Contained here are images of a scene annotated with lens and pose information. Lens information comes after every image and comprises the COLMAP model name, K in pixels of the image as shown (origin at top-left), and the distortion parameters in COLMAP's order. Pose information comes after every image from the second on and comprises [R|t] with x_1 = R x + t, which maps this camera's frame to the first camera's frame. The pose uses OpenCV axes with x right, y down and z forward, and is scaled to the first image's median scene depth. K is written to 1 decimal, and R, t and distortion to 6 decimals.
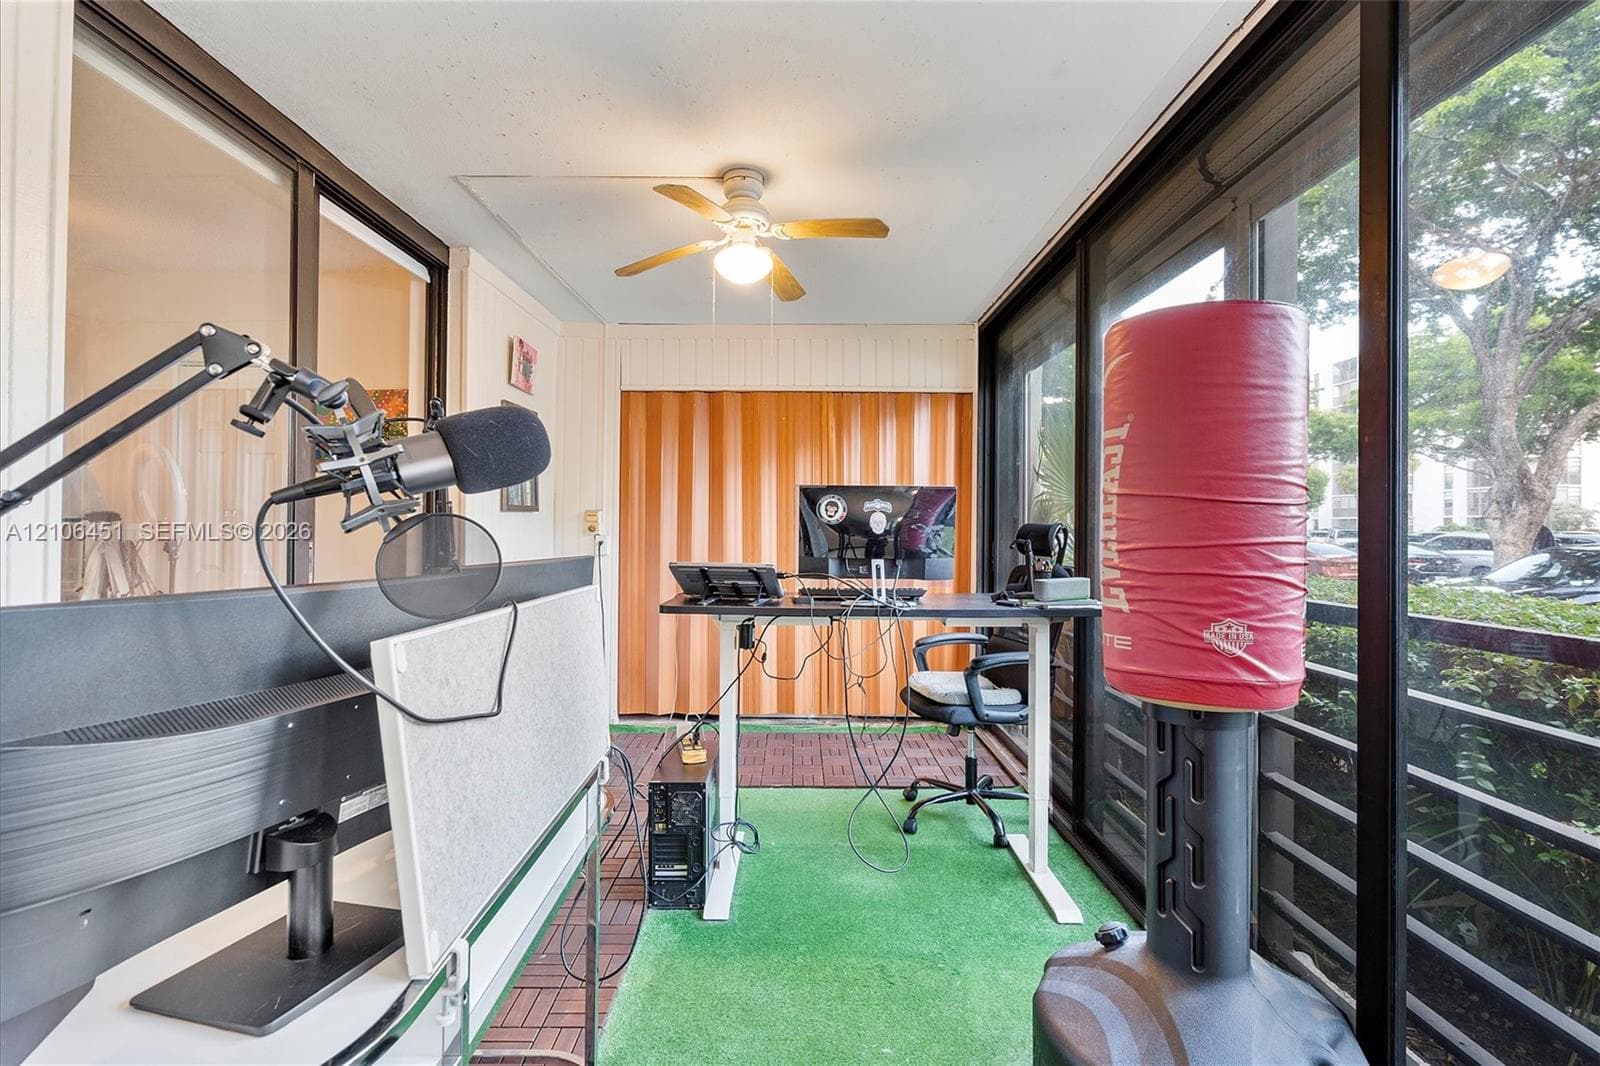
lens RADIAL K [[736.1, 0, 803.7], [0, 736.1, 522.5], [0, 0, 1]] dist [0.001133, 0.000778]
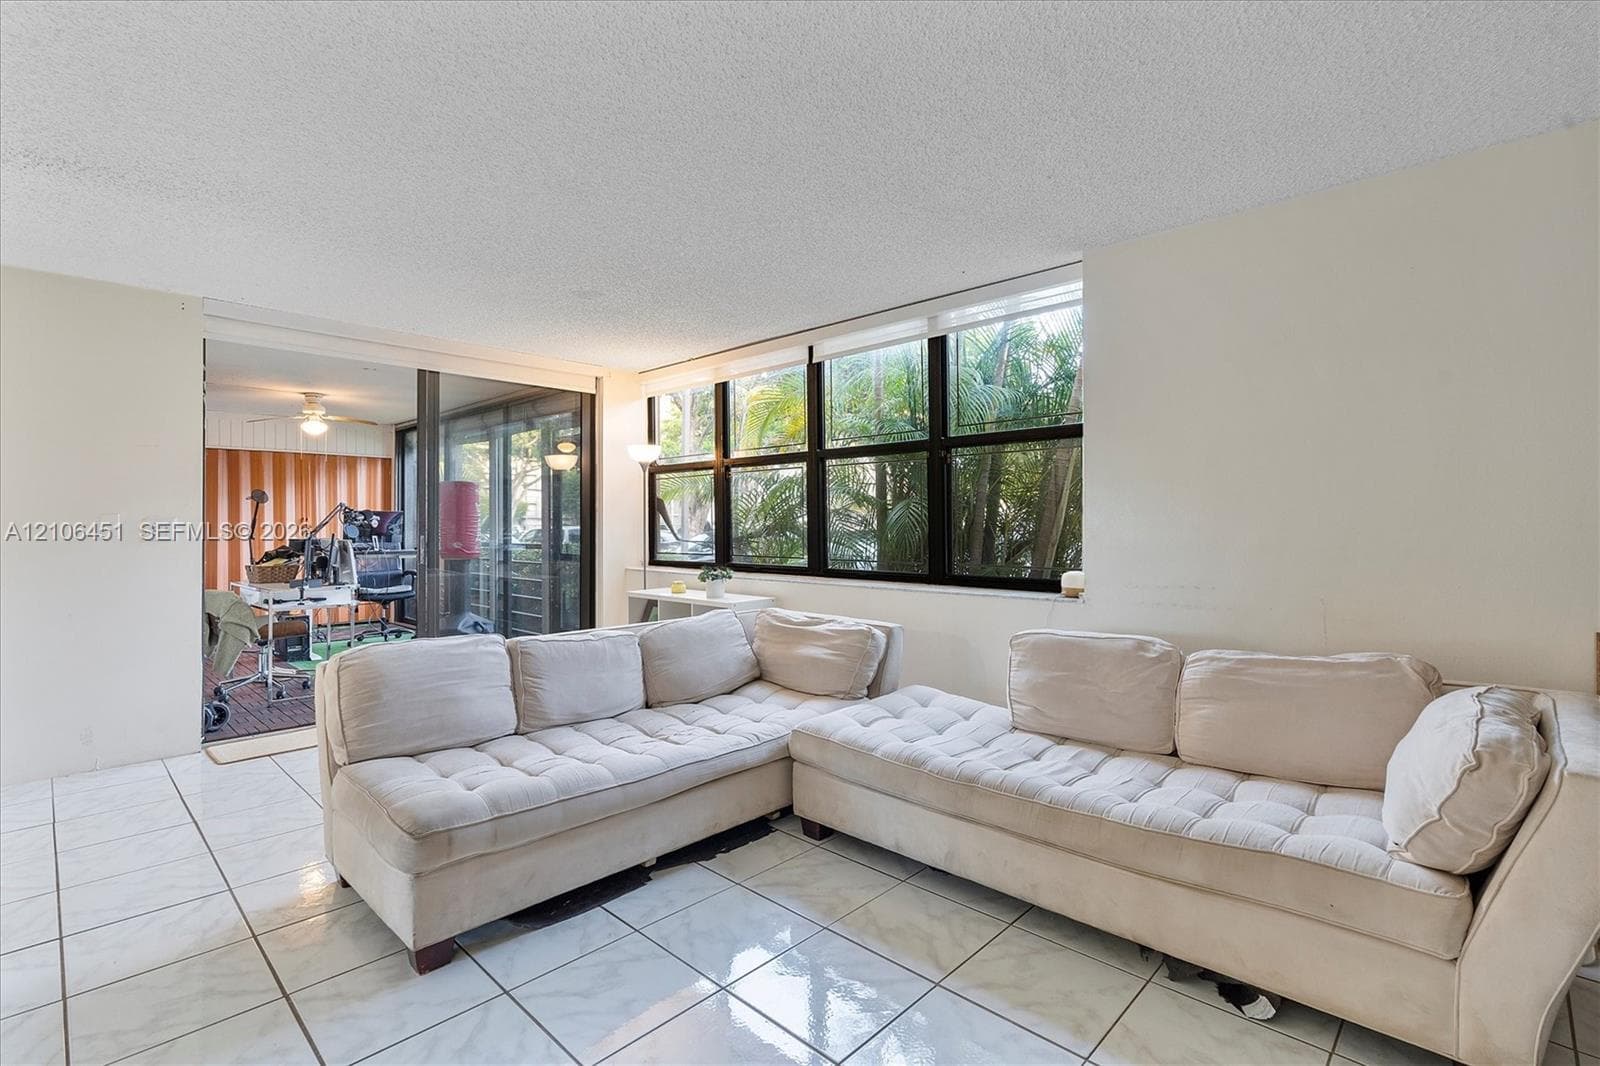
lens RADIAL K [[736.1, 0, 805.5], [0, 736.1, 519.2], [0, 0, 1]] dist [0.001133, 0.000778]
pose [[0.686544, -0.005148, 0.727070, -0.848943], [0.004248, 0.999986, 0.003069, -0.019364], [-0.727076, 0.000982, 0.686557, -2.254137]]
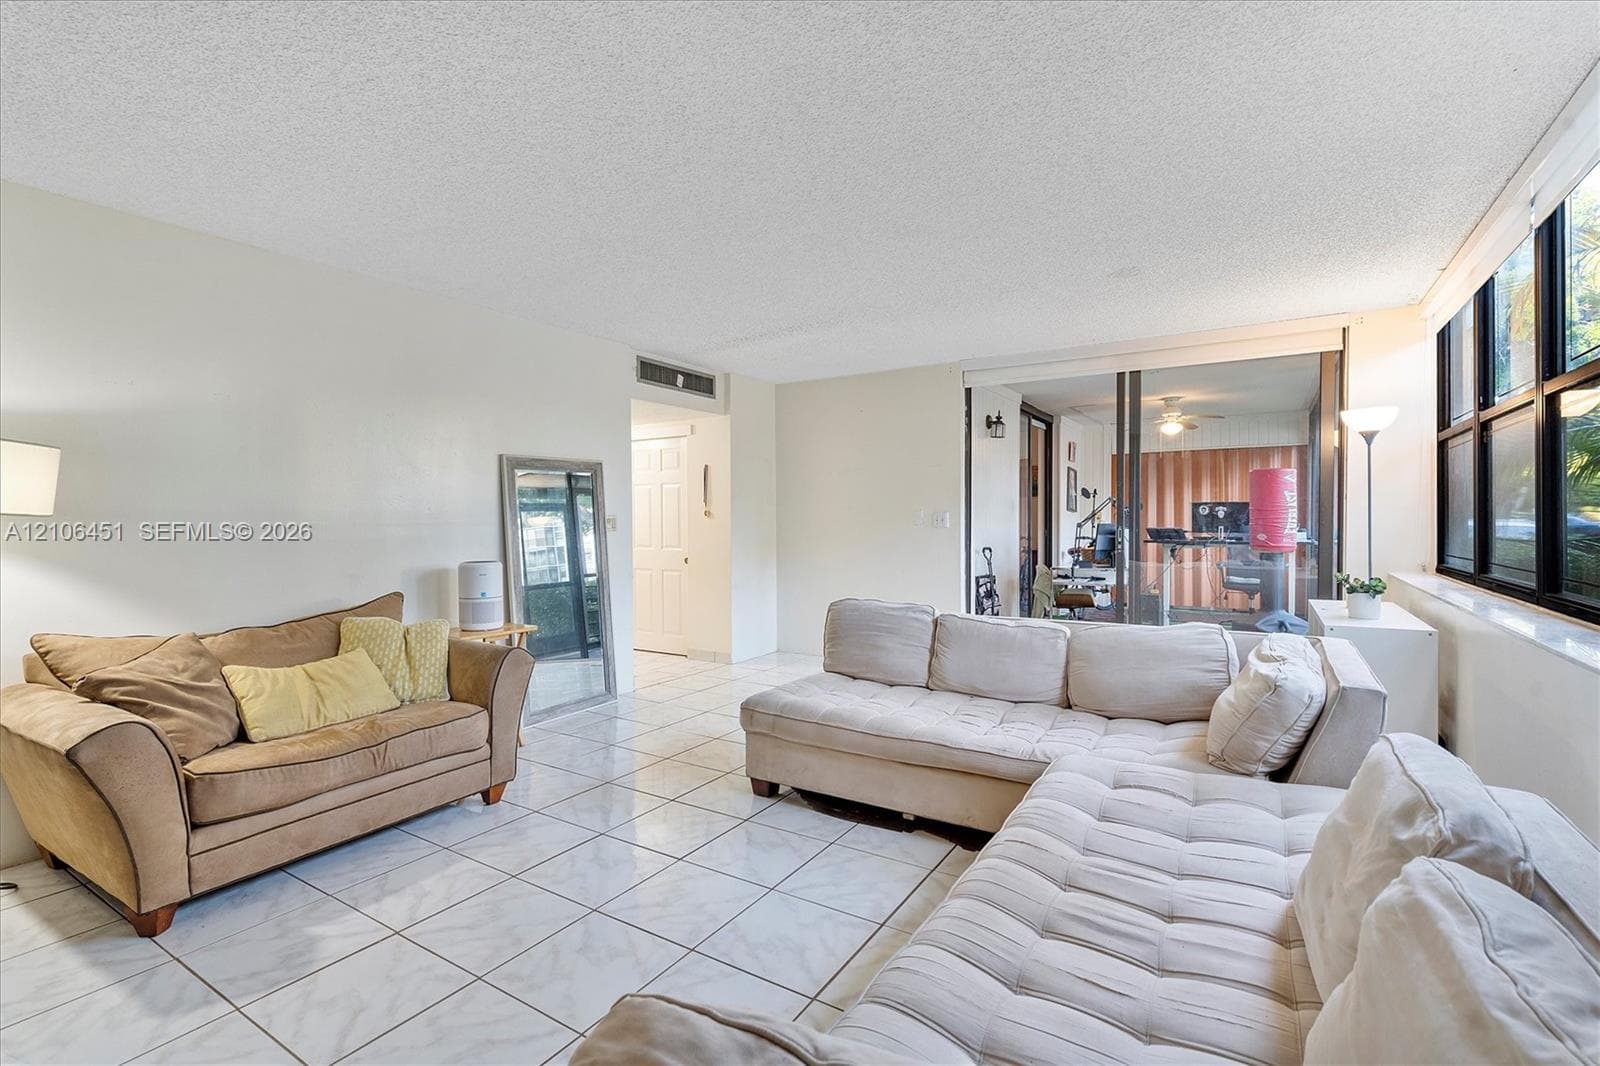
lens RADIAL K [[736.1, 0, 807.2], [0, 736.1, 534.2], [0, 0, 1]] dist [0.001133, 0.000778]
pose [[0.850589, -0.002309, -0.525827, 0.243229], [0.016318, 0.999625, 0.022007, -0.012344], [0.525578, -0.027299, 0.850307, -2.456204]]
